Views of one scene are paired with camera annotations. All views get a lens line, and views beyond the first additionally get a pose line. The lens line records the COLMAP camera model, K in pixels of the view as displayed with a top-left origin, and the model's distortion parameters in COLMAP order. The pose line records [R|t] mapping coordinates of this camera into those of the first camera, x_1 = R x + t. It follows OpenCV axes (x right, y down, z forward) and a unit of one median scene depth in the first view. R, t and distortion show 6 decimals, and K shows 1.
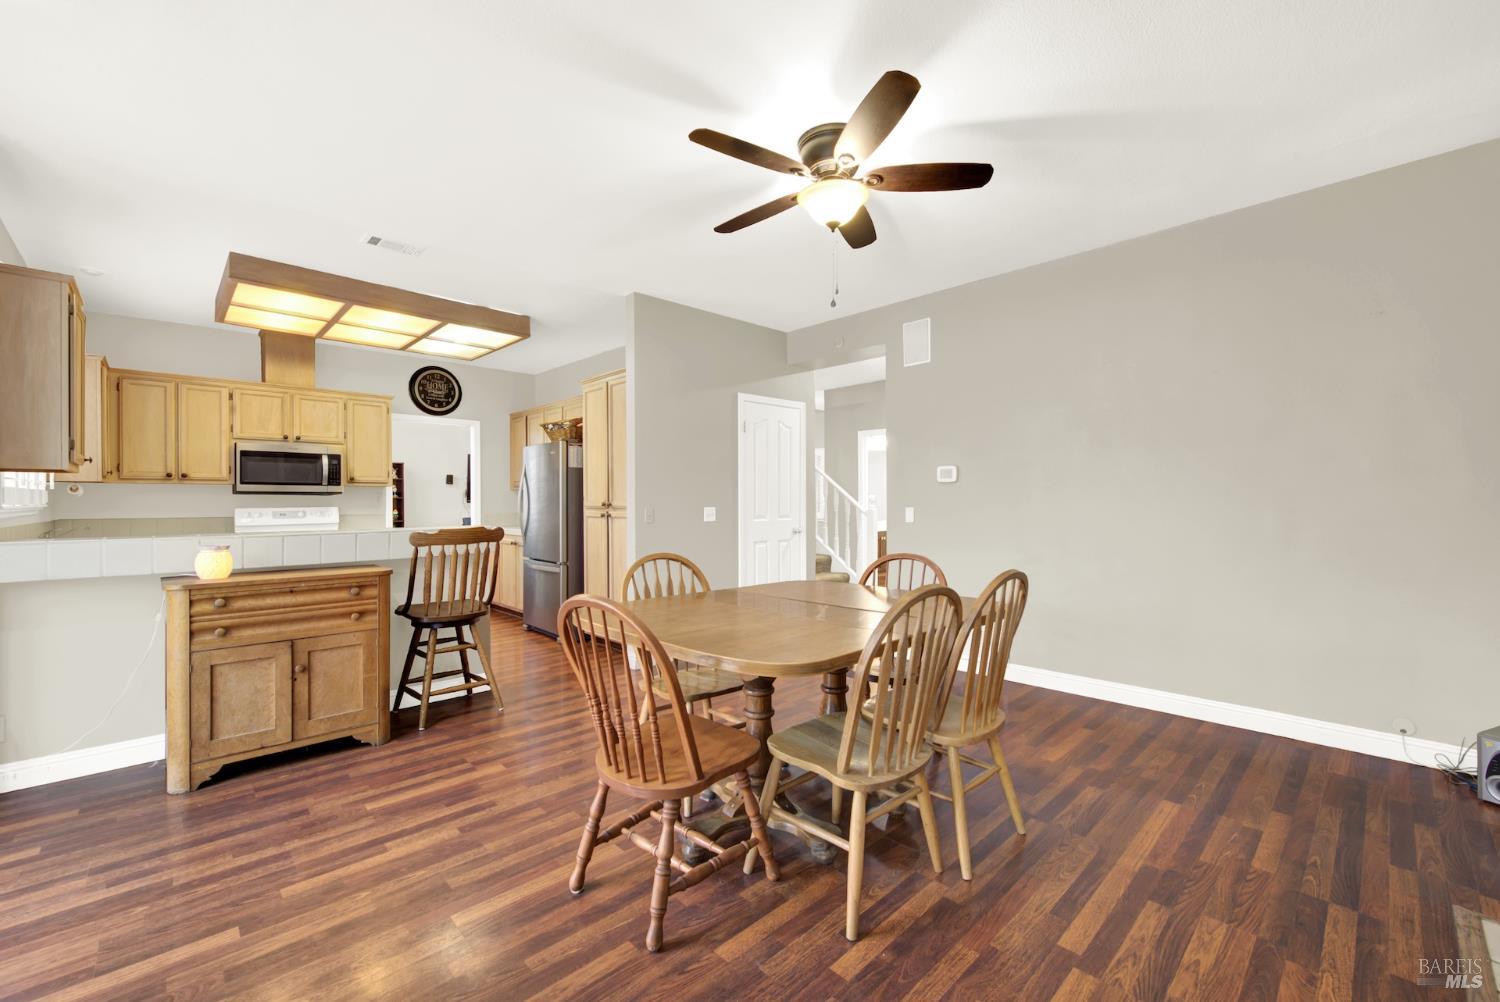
lens RADIAL K [[615.8, 0, 756.1], [0, 615.8, 502.6], [0, 0, 1]] dist [0.004185, -0.002962]
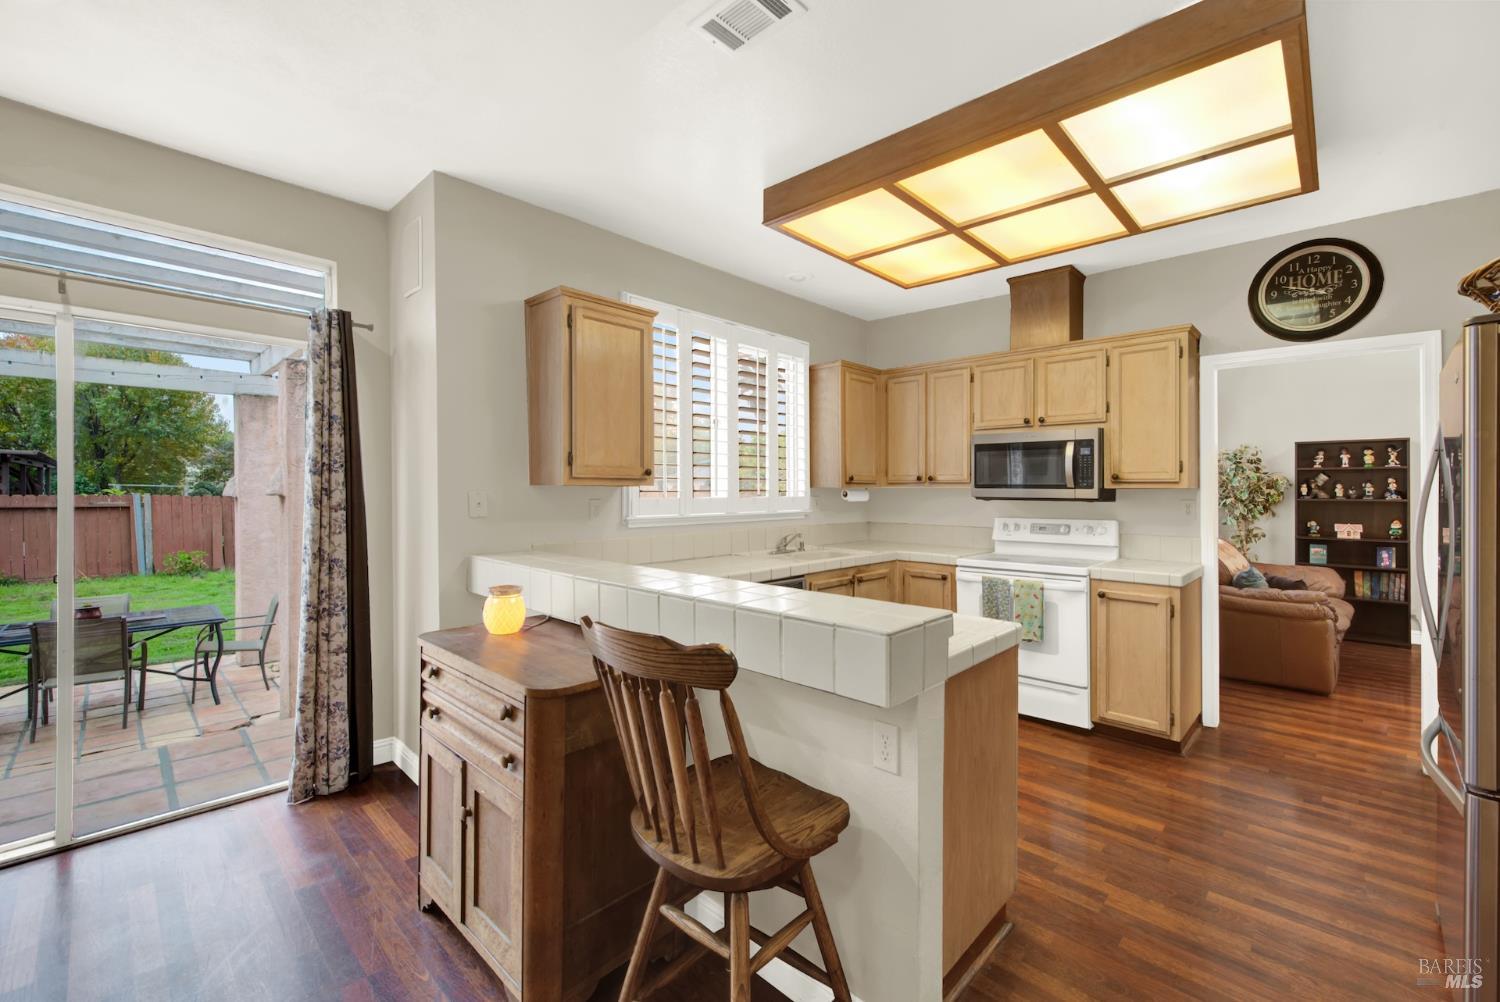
lens RADIAL K [[615.8, 0, 765.3], [0, 615.8, 489.9], [0, 0, 1]] dist [0.004185, -0.002962]
pose [[0.059194, 0.003329, -0.998241, -0.067536], [-0.005767, 0.999979, 0.002993, -0.026314], [0.998230, 0.005579, 0.059212, 0.641644]]
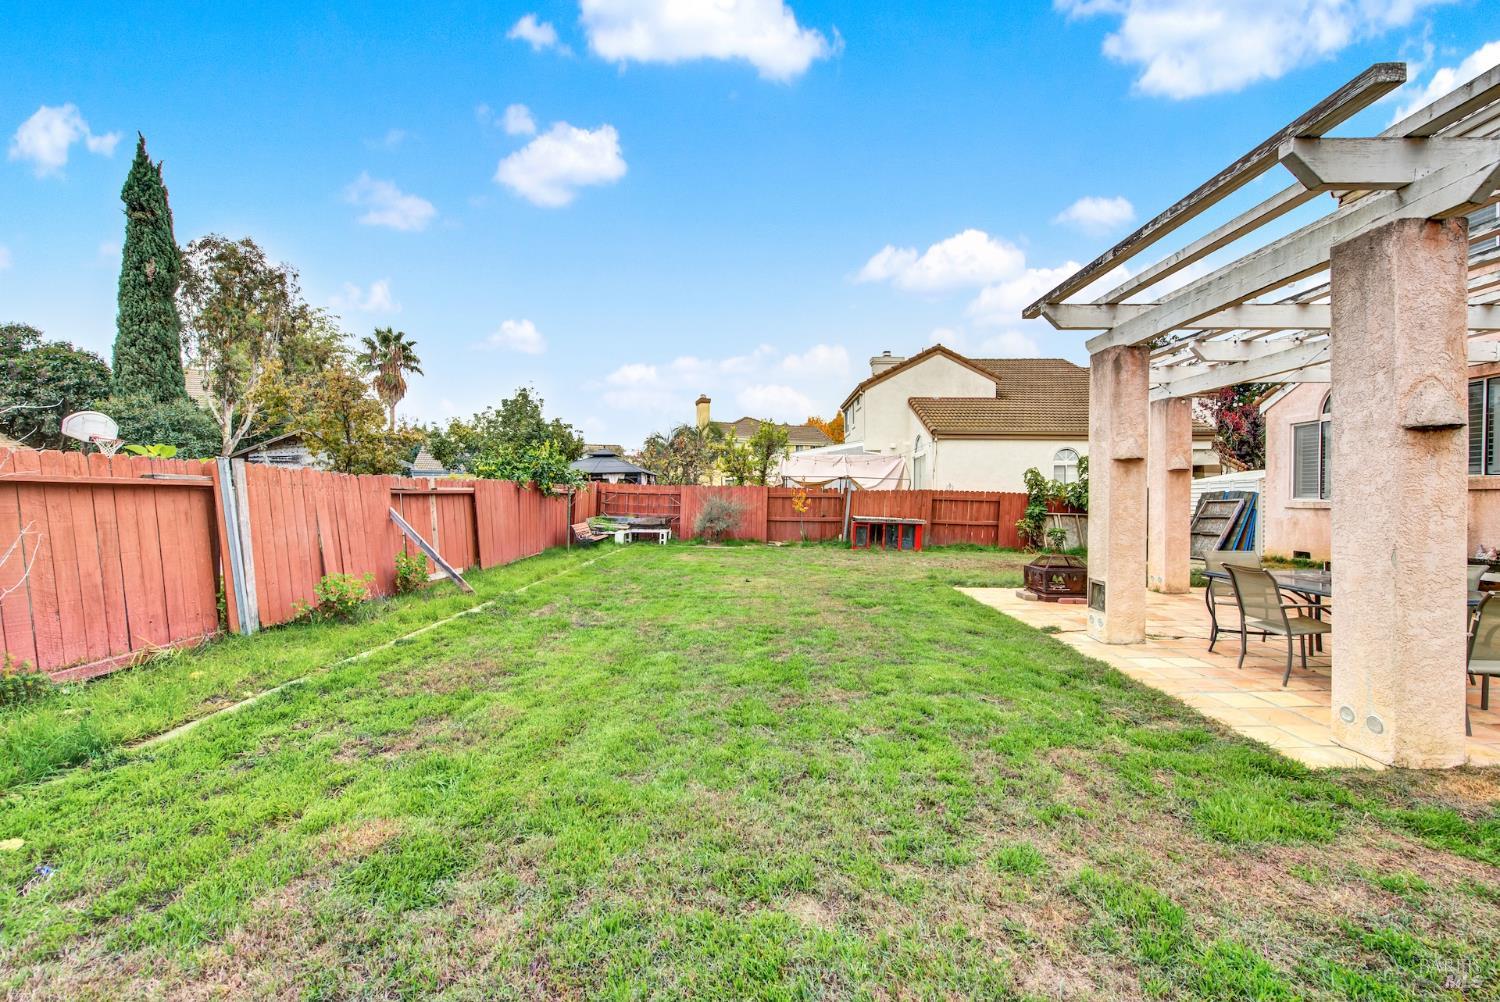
lens RADIAL K [[615.8, 0, 758.2], [0, 615.8, 504.6], [0, 0, 1]] dist [0.004185, -0.002962]
pose [[0.712979, 0.008563, -0.701133, -0.960465], [-0.003649, 0.999957, 0.008502, 0.063674], [0.701176, -0.003503, 0.712979, -1.439027]]
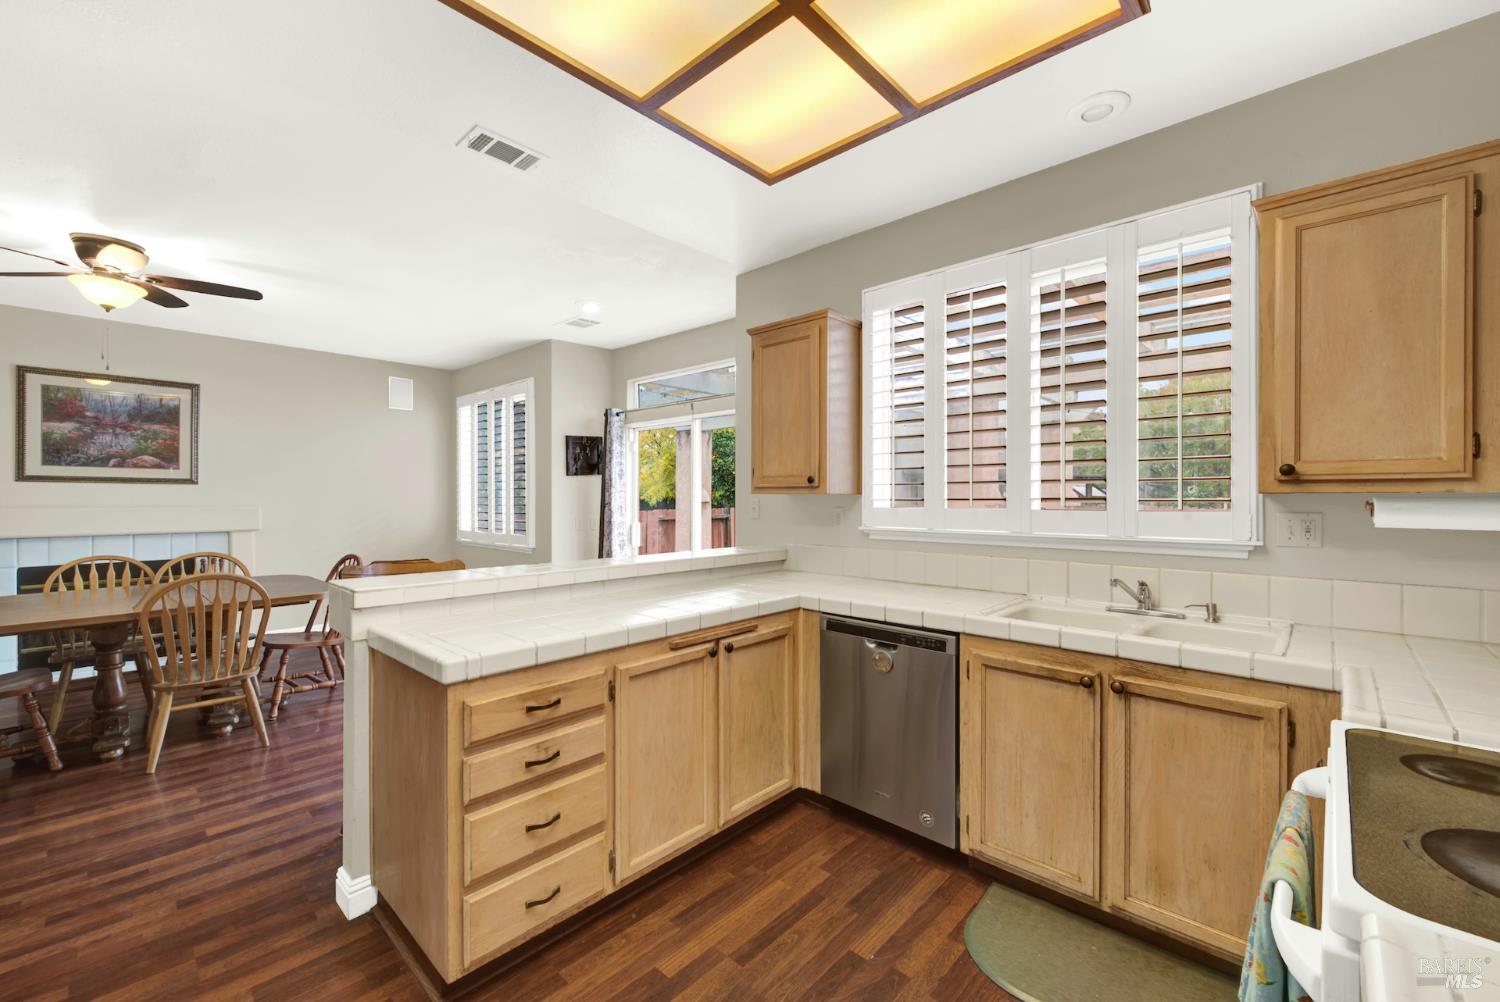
lens RADIAL K [[615.8, 0, 757.0], [0, 615.8, 497.4], [0, 0, 1]] dist [0.004185, -0.002962]
pose [[-0.998080, -0.000159, -0.061939, -0.535932], [-0.000219, 1.000000, 0.000967, -0.024951], [0.061939, 0.000979, -0.998079, 1.099586]]
